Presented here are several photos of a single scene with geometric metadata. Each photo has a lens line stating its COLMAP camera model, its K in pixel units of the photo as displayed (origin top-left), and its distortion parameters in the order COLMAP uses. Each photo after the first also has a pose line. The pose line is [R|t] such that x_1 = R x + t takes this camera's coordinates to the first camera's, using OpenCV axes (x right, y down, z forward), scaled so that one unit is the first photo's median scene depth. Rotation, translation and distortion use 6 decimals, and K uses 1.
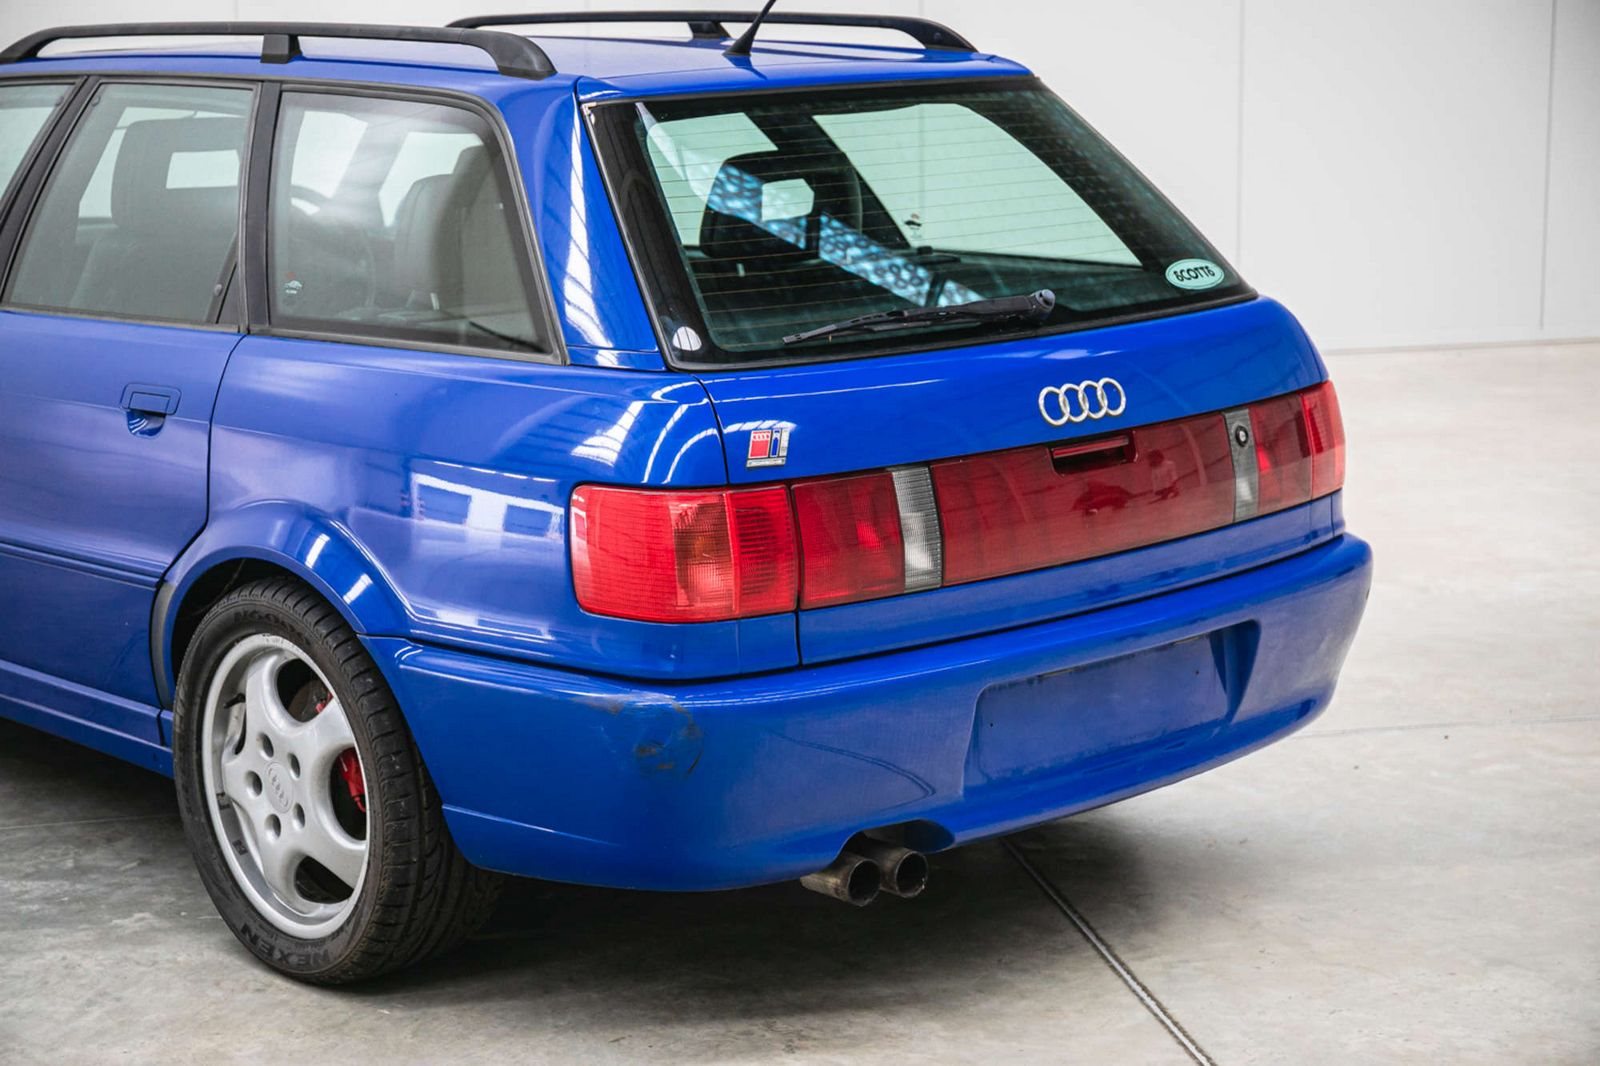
lens RADIAL K [[2953.8, 0, 801.8], [0, 2953.8, 536.7], [0, 0, 1]] dist [0.178879, 0.000000]
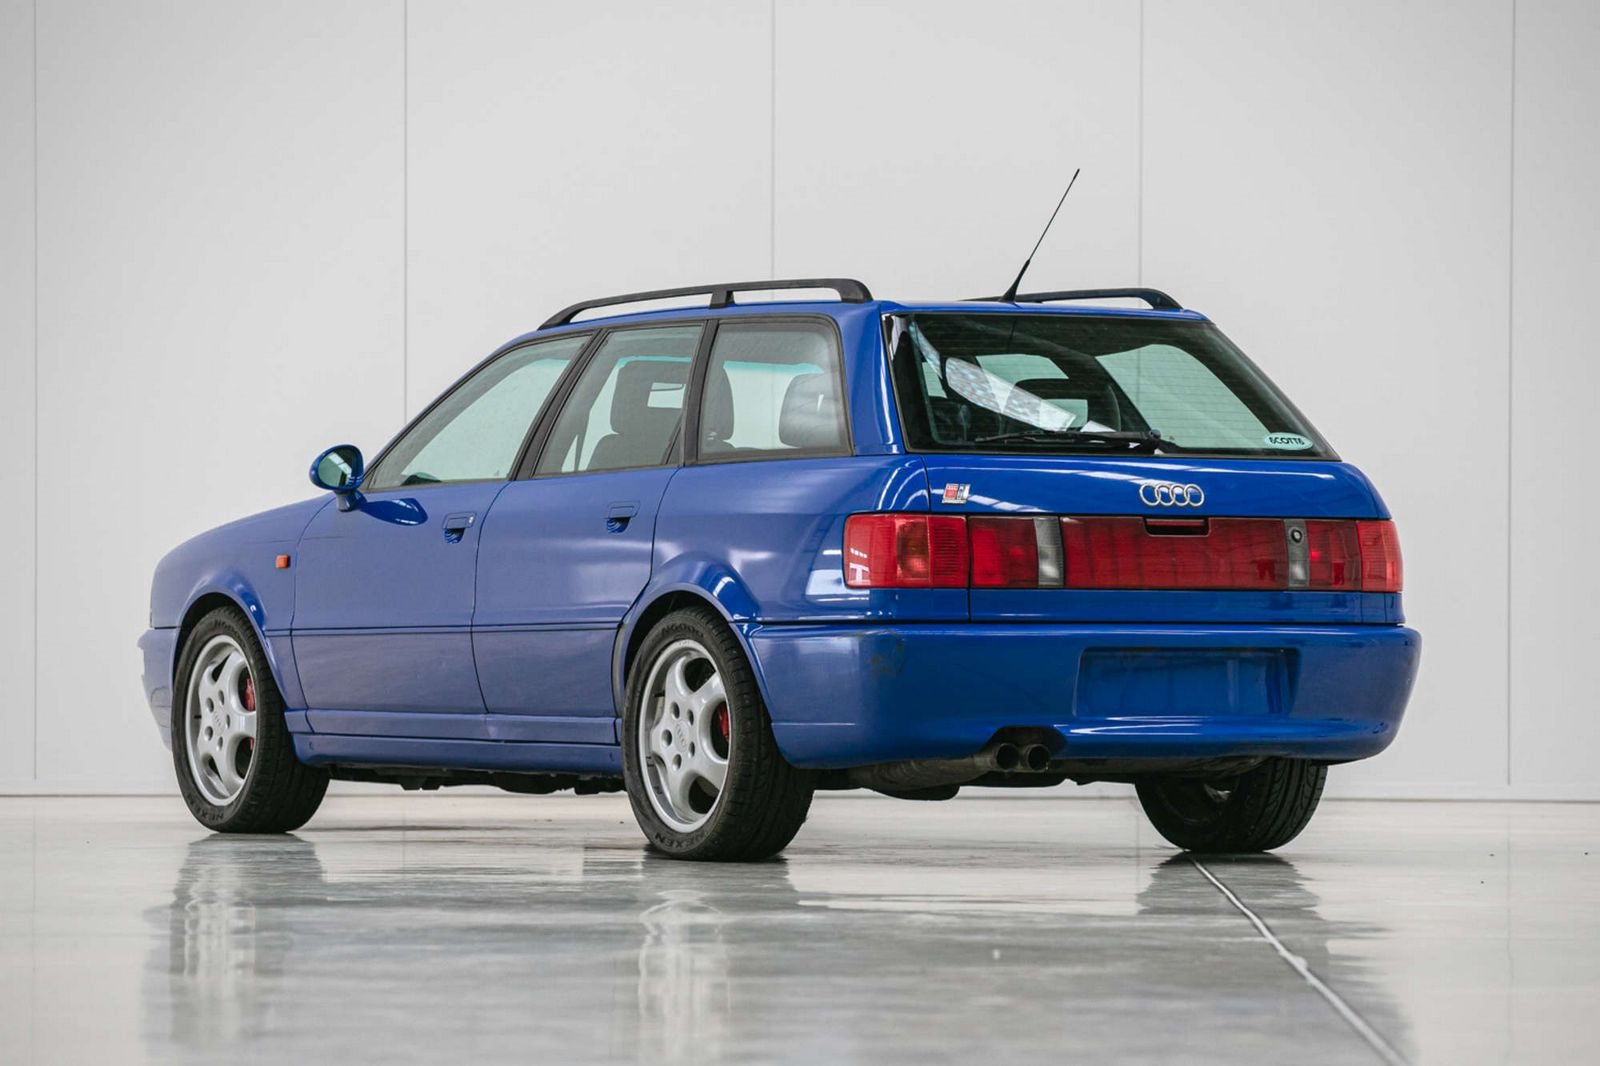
lens RADIAL K [[6606.6, 0, 798.6], [0, 6606.6, 530.1], [0, 0, 1]] dist [1.205108, 0.000000]
pose [[0.977133, 0.017912, -0.211872, 0.633198], [-0.059795, 0.979381, -0.192970, 0.653995], [0.204047, 0.201227, 0.958057, -2.401983]]
